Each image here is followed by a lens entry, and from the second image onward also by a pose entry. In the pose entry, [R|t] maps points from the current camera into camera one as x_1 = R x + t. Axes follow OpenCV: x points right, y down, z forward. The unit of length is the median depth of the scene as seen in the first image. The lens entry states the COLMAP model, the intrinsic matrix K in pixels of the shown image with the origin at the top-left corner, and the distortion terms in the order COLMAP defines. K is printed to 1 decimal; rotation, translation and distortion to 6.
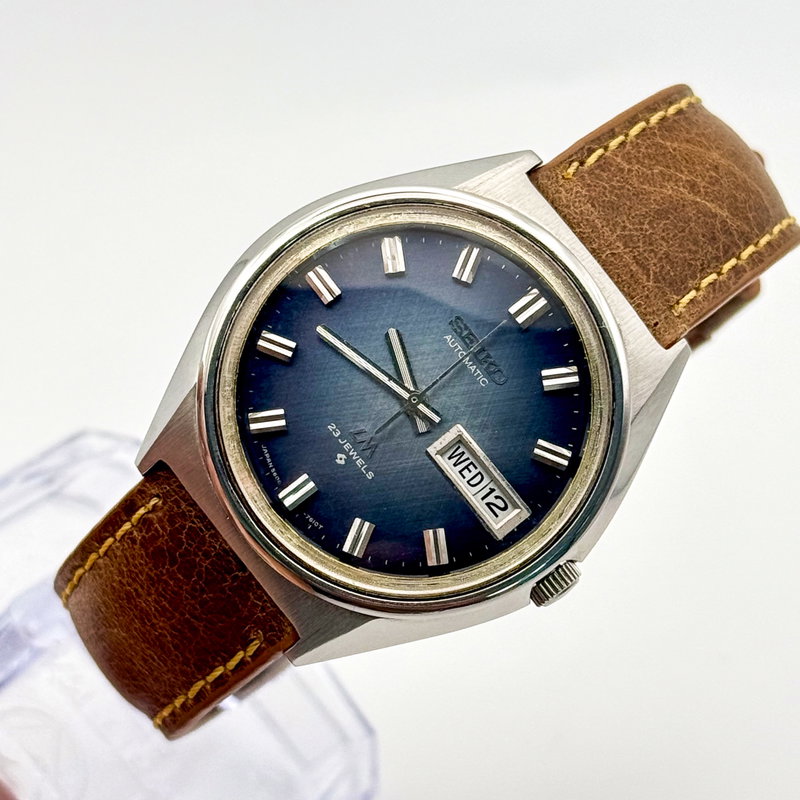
lens RADIAL K [[2779.3, 0, 400.1], [0, 2779.3, 401.5], [0, 0, 1]] dist [0.313040, 0.000000]
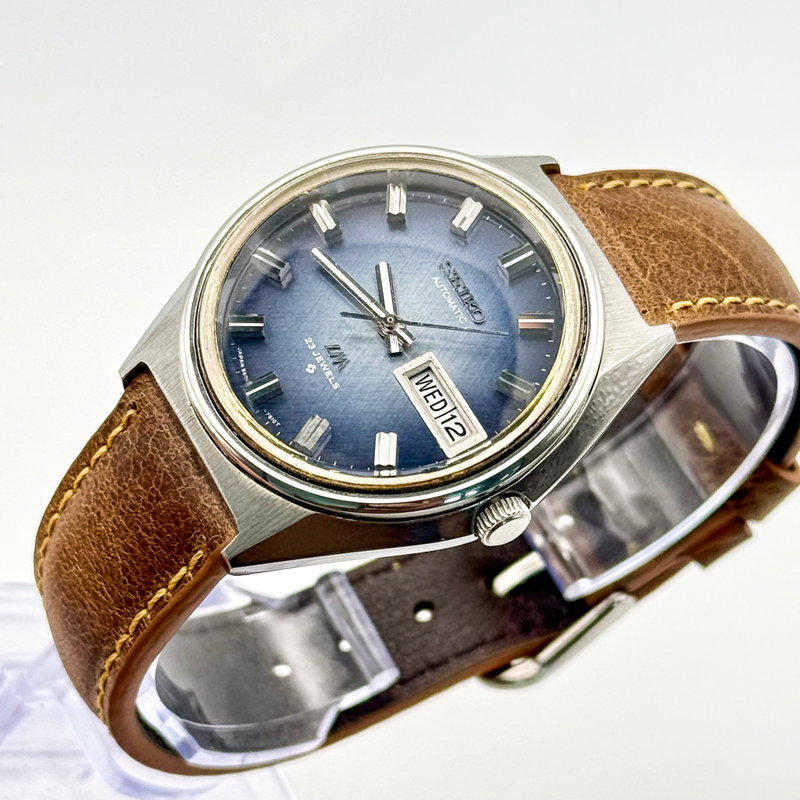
lens RADIAL K [[2779.3, 0, 403.9], [0, 2779.3, 396.4], [0, 0, 1]] dist [0.313040, 0.000000]
pose [[0.980769, 0.118205, -0.155305, 0.168333], [-0.172024, 0.899434, -0.401779, 0.425620], [0.092194, 0.420769, 0.902471, 0.091046]]
